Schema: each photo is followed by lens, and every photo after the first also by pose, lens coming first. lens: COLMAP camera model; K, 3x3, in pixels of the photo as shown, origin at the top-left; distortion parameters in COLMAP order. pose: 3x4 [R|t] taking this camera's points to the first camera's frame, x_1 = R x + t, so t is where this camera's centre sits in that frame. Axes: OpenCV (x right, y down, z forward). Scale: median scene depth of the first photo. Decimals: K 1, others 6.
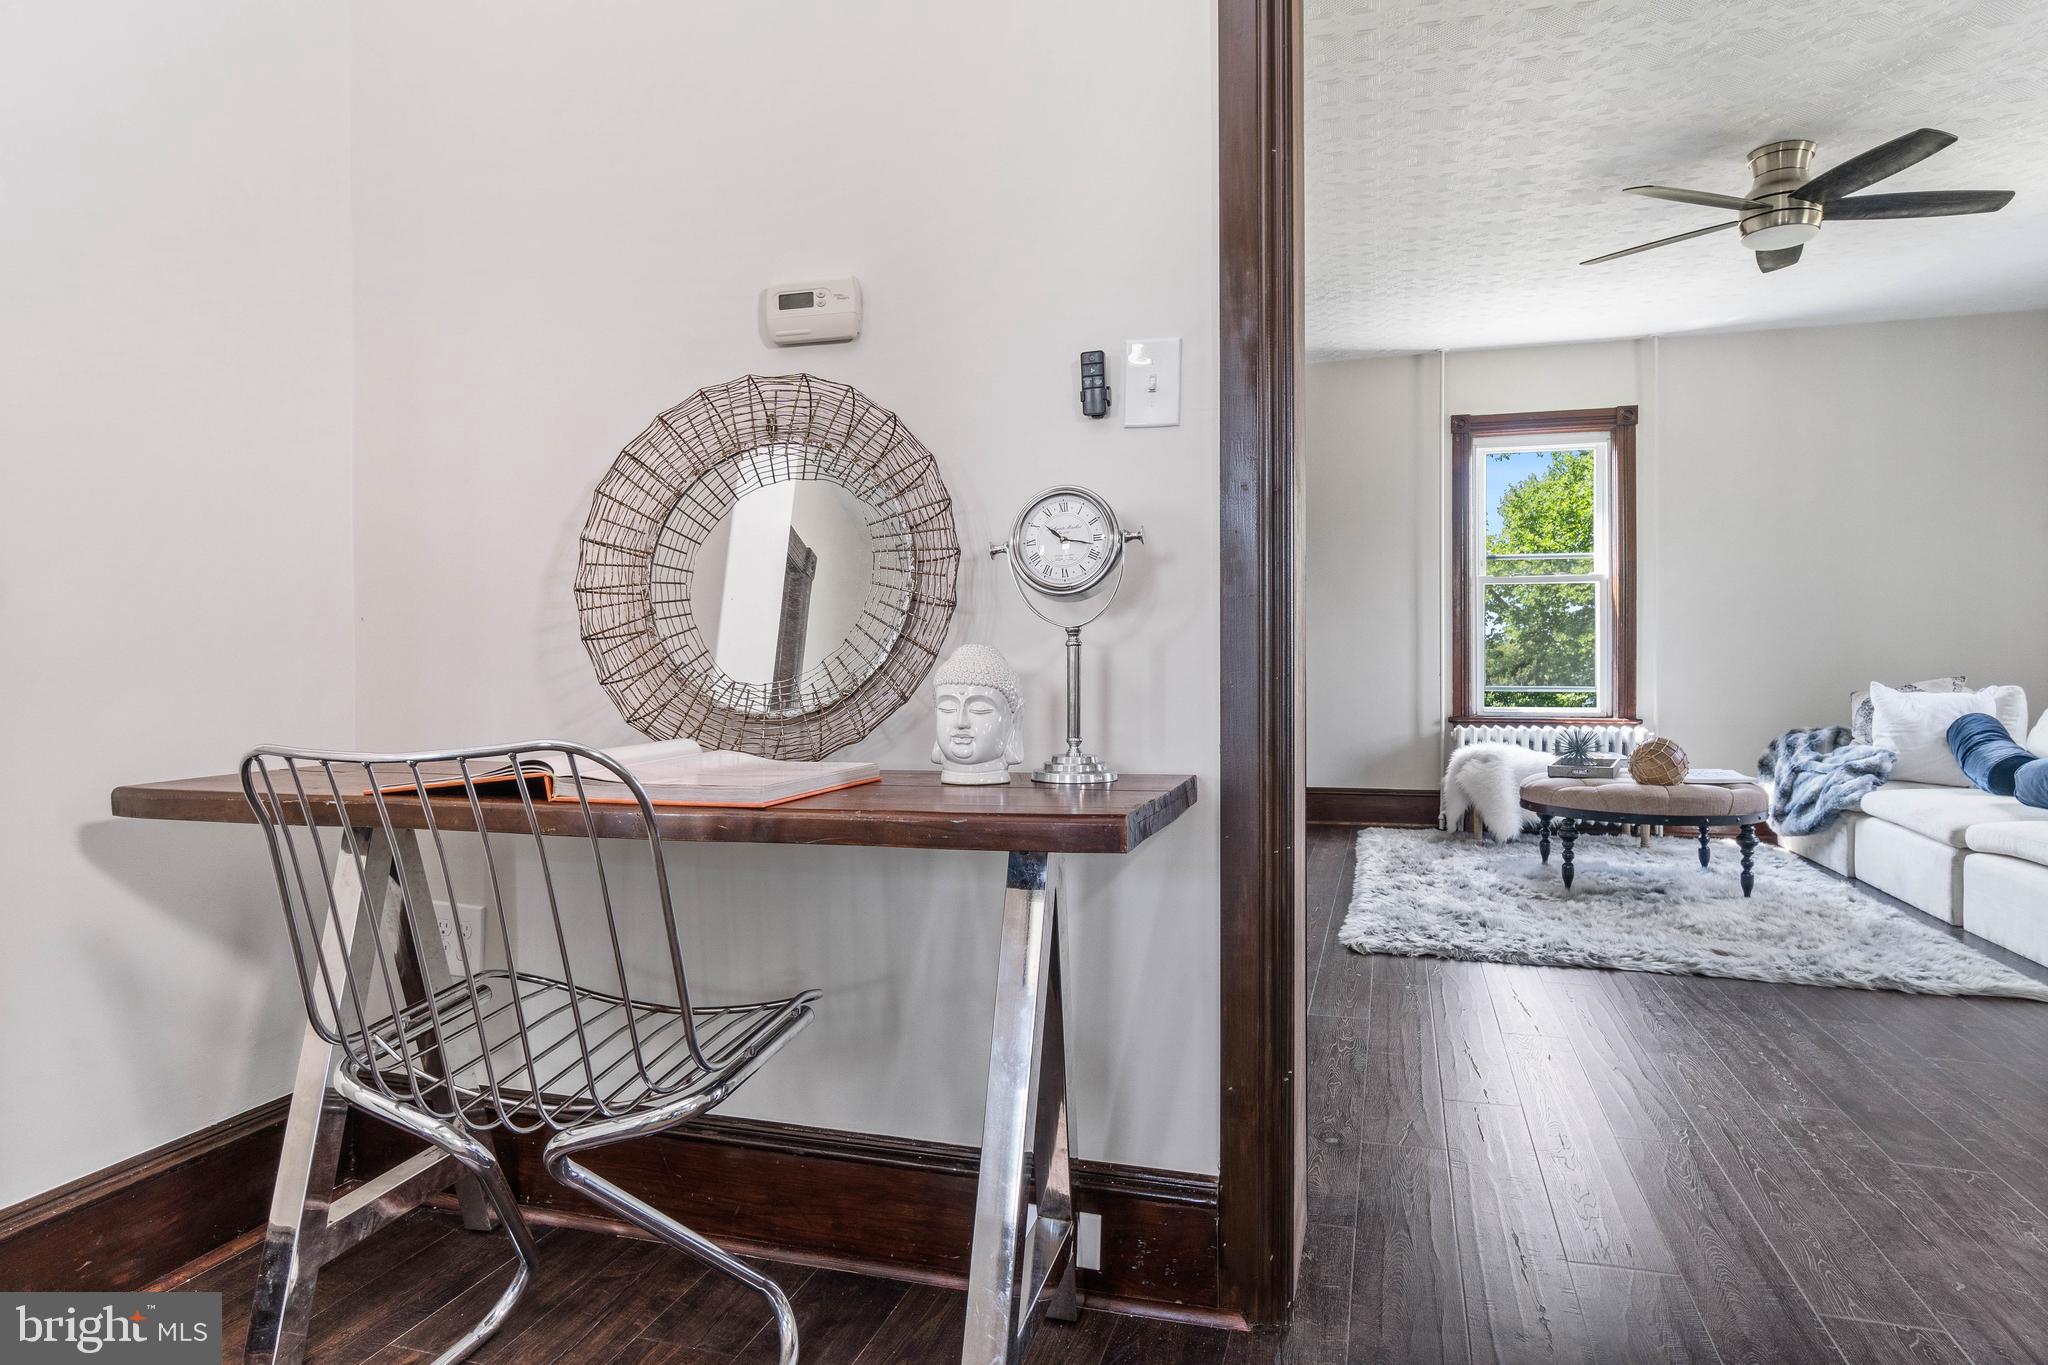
lens RADIAL K [[1232.7, 0, 1023.3], [0, 1232.7, 681.5], [0, 0, 1]] dist [-0.000917, 0.007758]
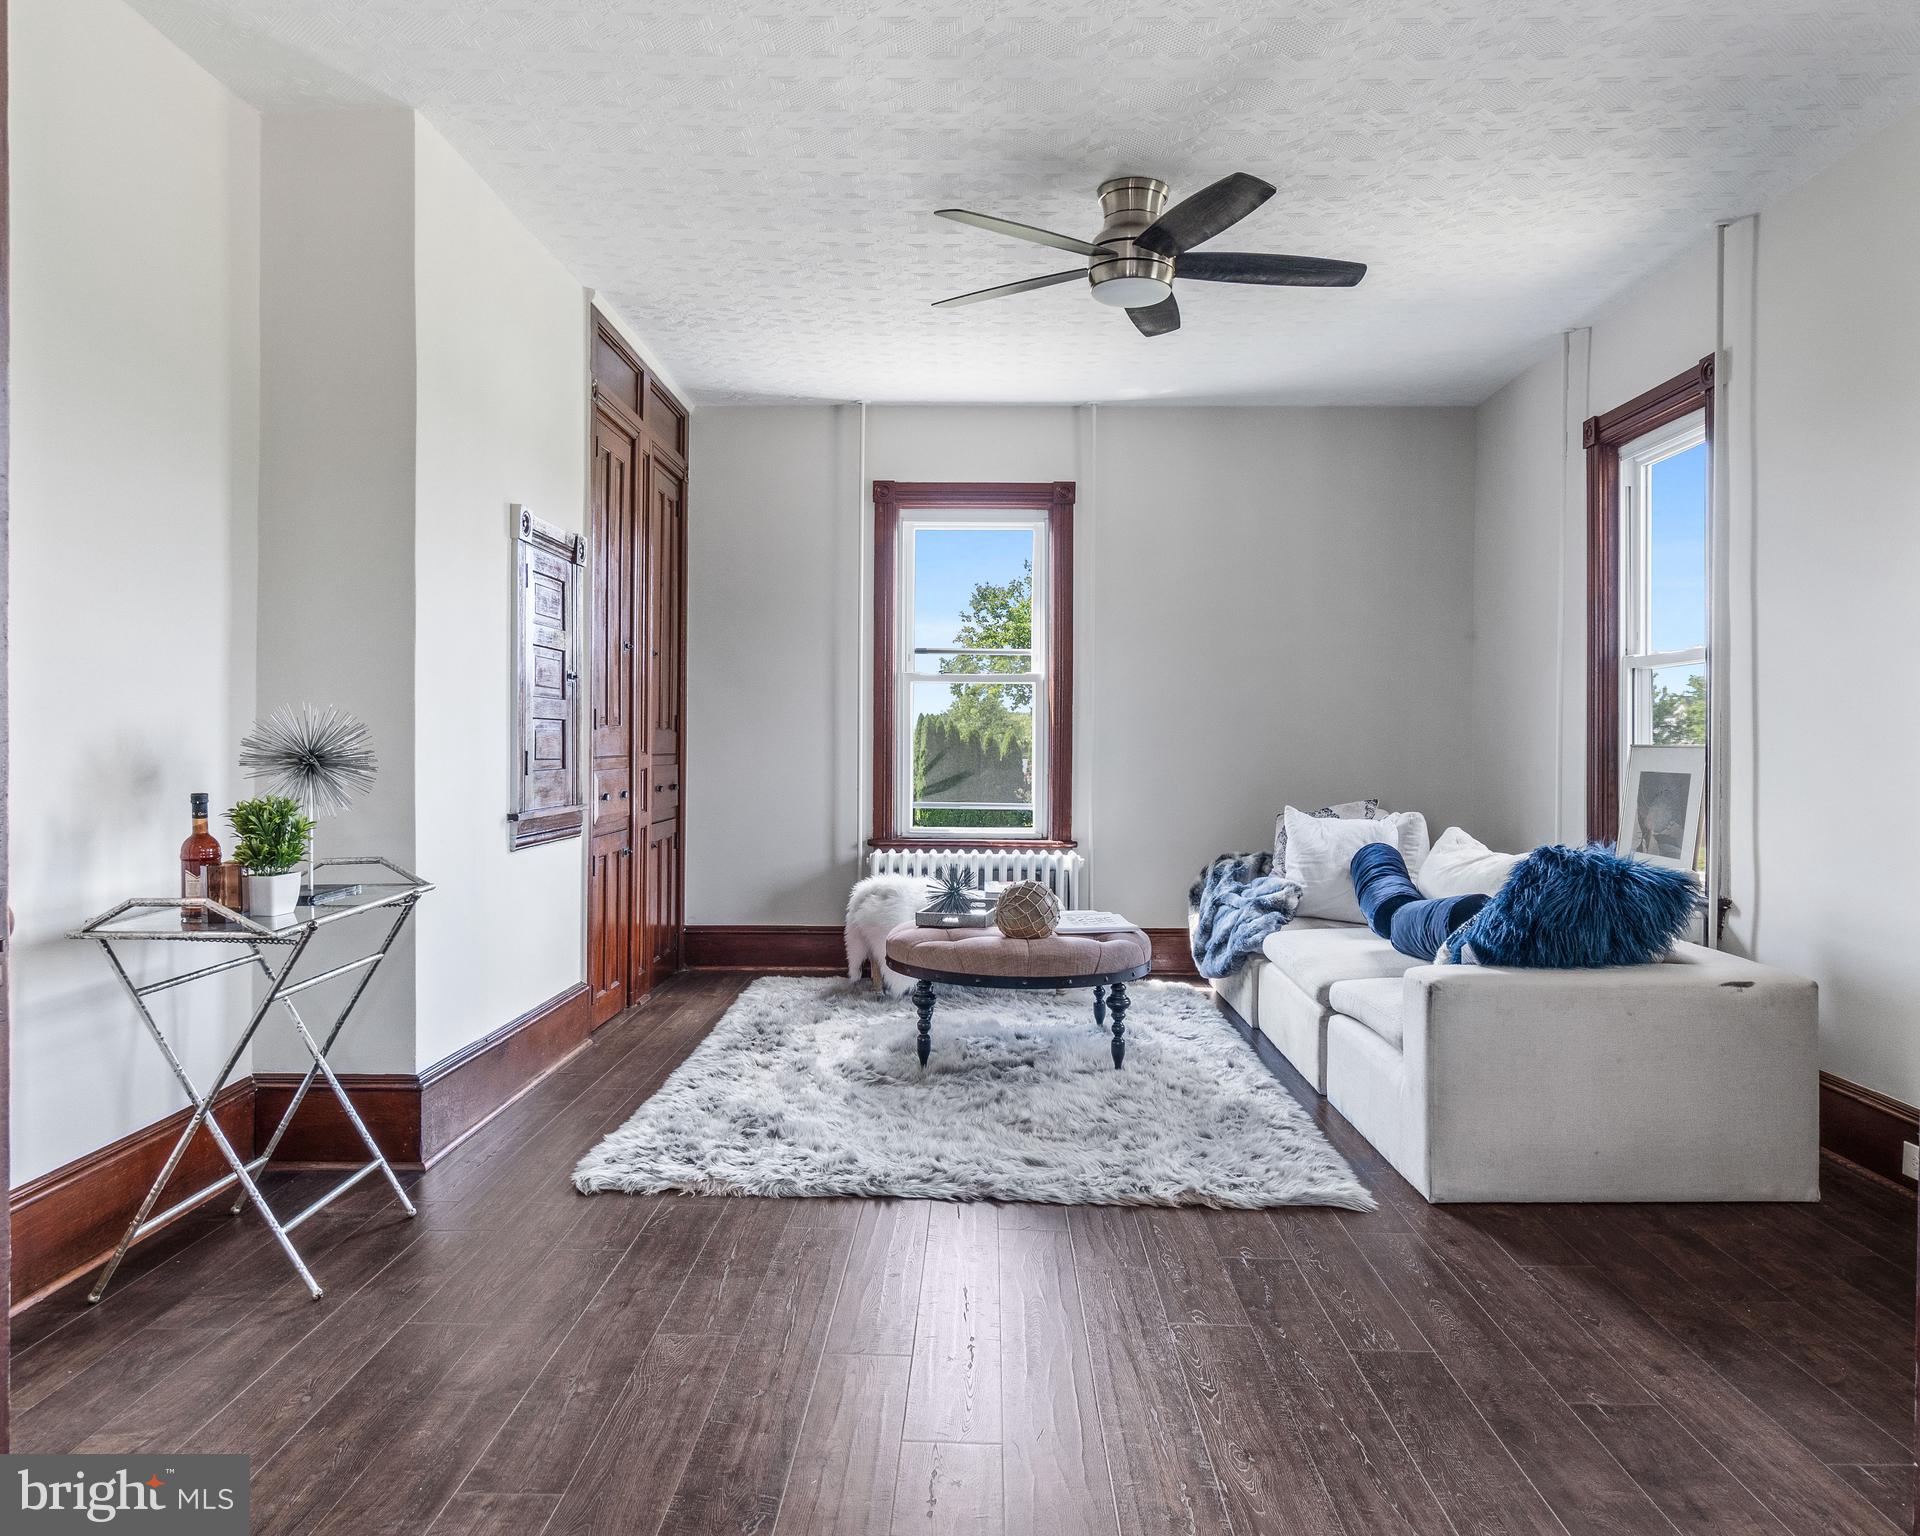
lens RADIAL K [[1376.1, 0, 960.1], [0, 1376.1, 767.6], [0, 0, 1]] dist [0.011835, -0.004675]
pose [[0.964603, 0.005232, 0.263654, 0.207403], [-0.007040, 0.999958, 0.005914, -0.034109], [-0.263611, -0.007561, 0.964599, 0.101800]]
